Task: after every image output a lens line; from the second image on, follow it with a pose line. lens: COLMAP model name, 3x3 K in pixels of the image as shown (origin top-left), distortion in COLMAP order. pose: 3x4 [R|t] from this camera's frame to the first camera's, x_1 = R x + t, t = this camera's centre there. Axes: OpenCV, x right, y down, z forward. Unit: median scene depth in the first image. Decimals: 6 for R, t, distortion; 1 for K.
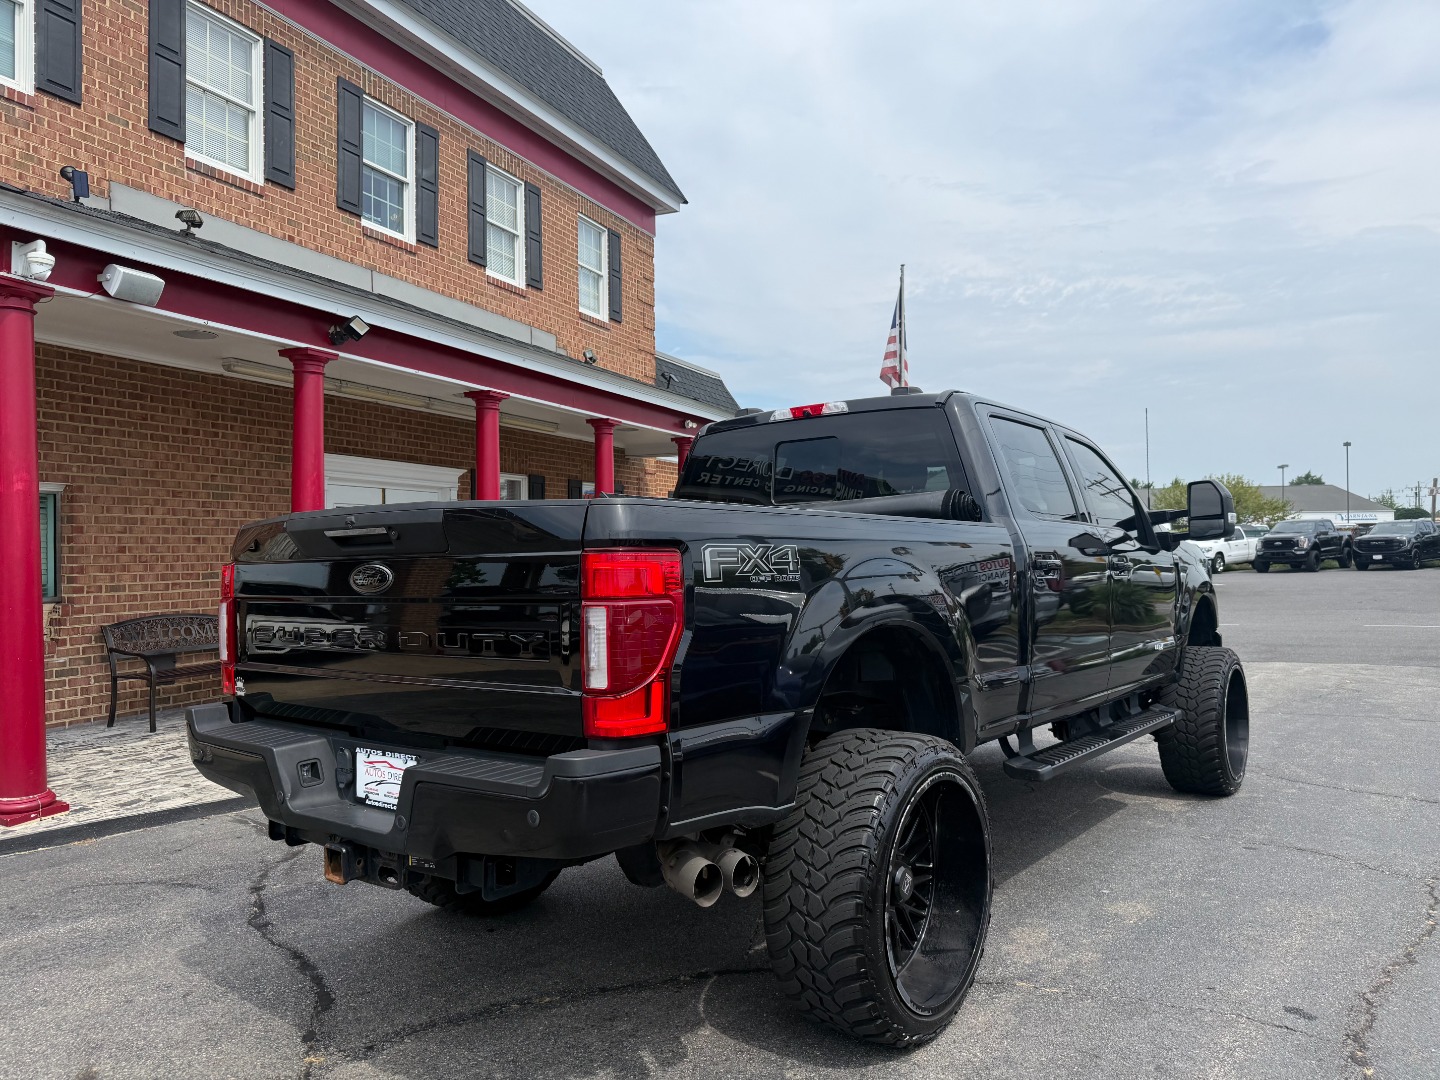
lens RADIAL K [[1015.0, 0, 723.2], [0, 1015.0, 545.0], [0, 0, 1]] dist [-0.000255, -0.003894]
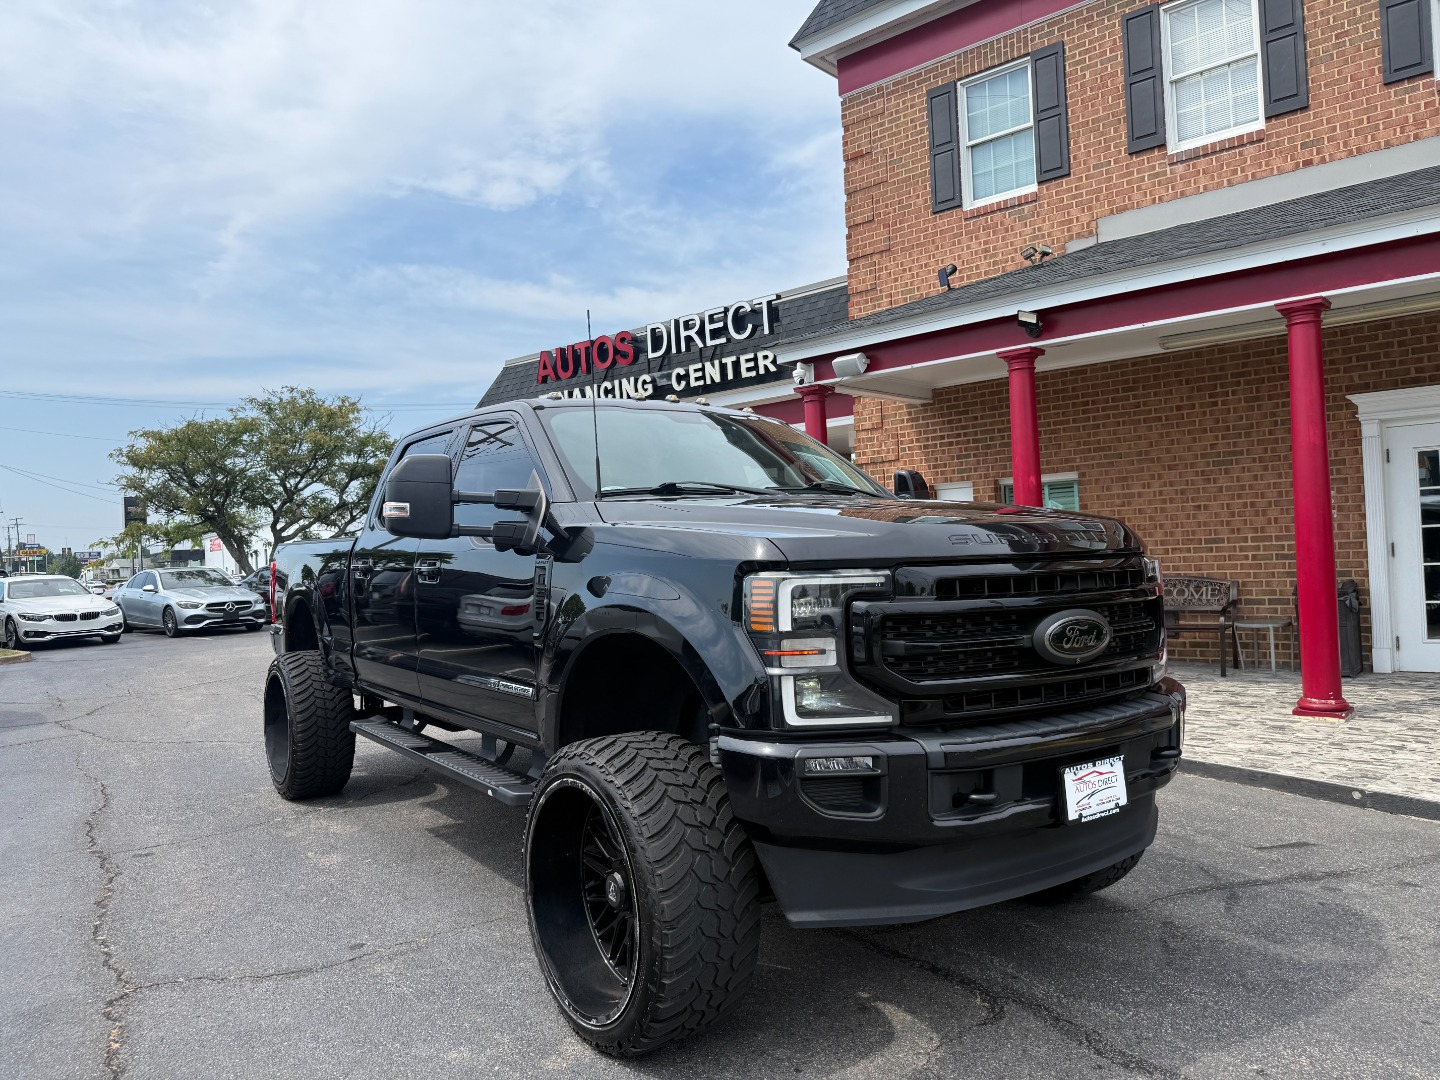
lens RADIAL K [[1015.0, 0, 722.7], [0, 1015.0, 536.3], [0, 0, 1]] dist [-0.000255, -0.003894]
pose [[-0.281735, 0.008437, -0.959455, 0.659123], [0.053653, 0.998535, -0.006974, 0.006163], [0.957991, -0.053442, -0.281775, 0.841098]]
